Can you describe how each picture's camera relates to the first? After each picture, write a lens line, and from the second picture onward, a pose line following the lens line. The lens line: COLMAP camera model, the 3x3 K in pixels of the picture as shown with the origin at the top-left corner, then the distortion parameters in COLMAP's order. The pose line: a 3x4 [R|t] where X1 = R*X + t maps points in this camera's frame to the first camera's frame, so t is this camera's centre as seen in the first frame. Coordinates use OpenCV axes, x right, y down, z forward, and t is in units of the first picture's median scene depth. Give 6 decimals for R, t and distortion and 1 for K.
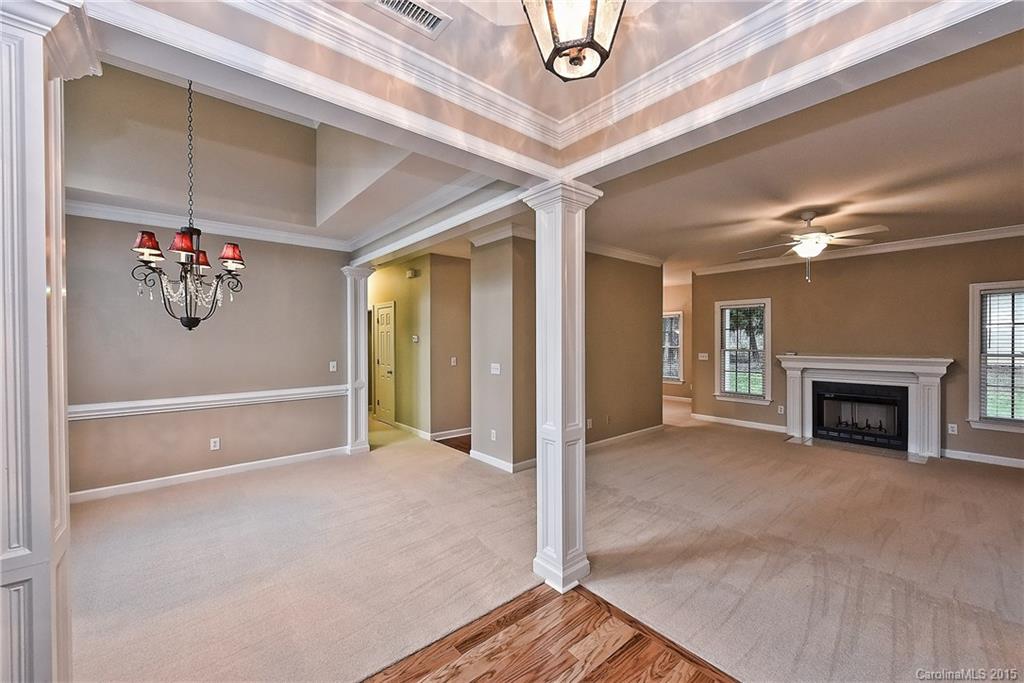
lens RADIAL K [[402.7, 0, 512.0], [0, 402.7, 341.5], [0, 0, 1]] dist [0.002157, -0.003254]
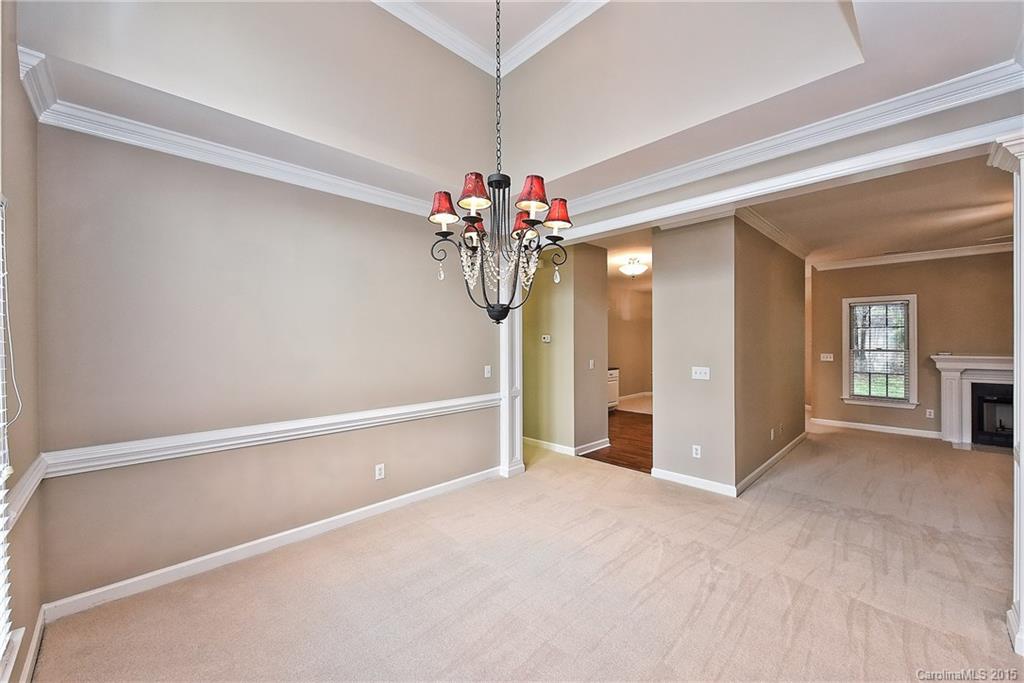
lens RADIAL K [[402.7, 0, 512.0], [0, 402.7, 341.5], [0, 0, 1]] dist [0.002157, -0.003254]
pose [[0.997792, -0.002544, 0.066370, -0.437298], [0.002777, 0.999990, -0.003421, 0.003004], [-0.066360, 0.003598, 0.997789, 0.161782]]
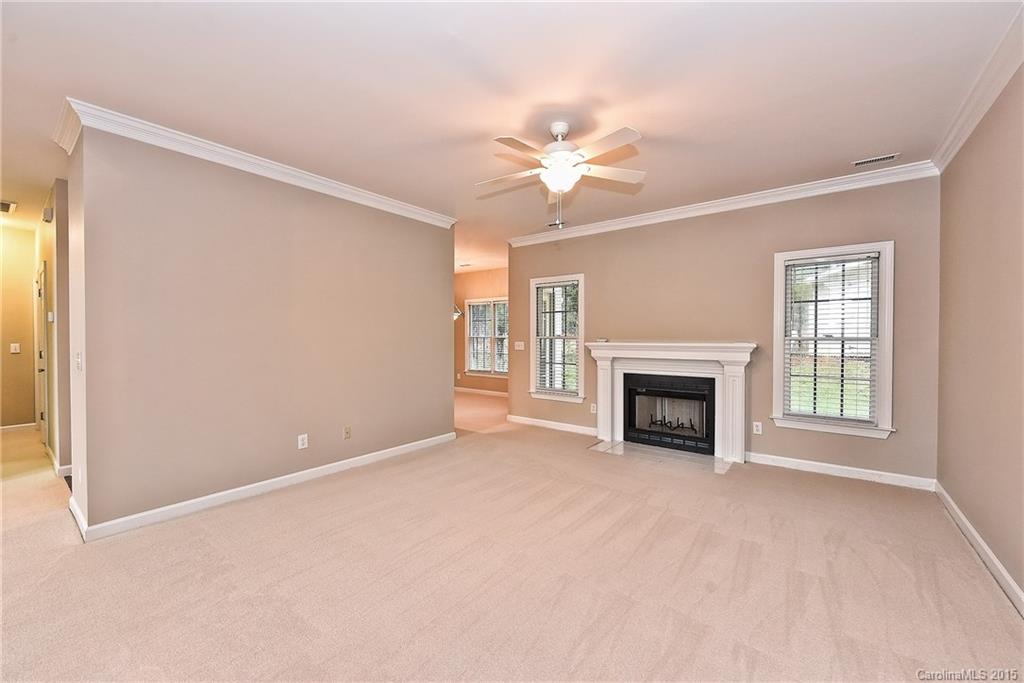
lens RADIAL K [[402.7, 0, 512.0], [0, 402.7, 341.5], [0, 0, 1]] dist [0.002157, -0.003254]
pose [[0.979055, 0.000284, 0.203598, 0.405804], [-0.001970, 0.999965, 0.008078, 0.031142], [-0.203588, -0.008310, 0.979021, 0.272438]]
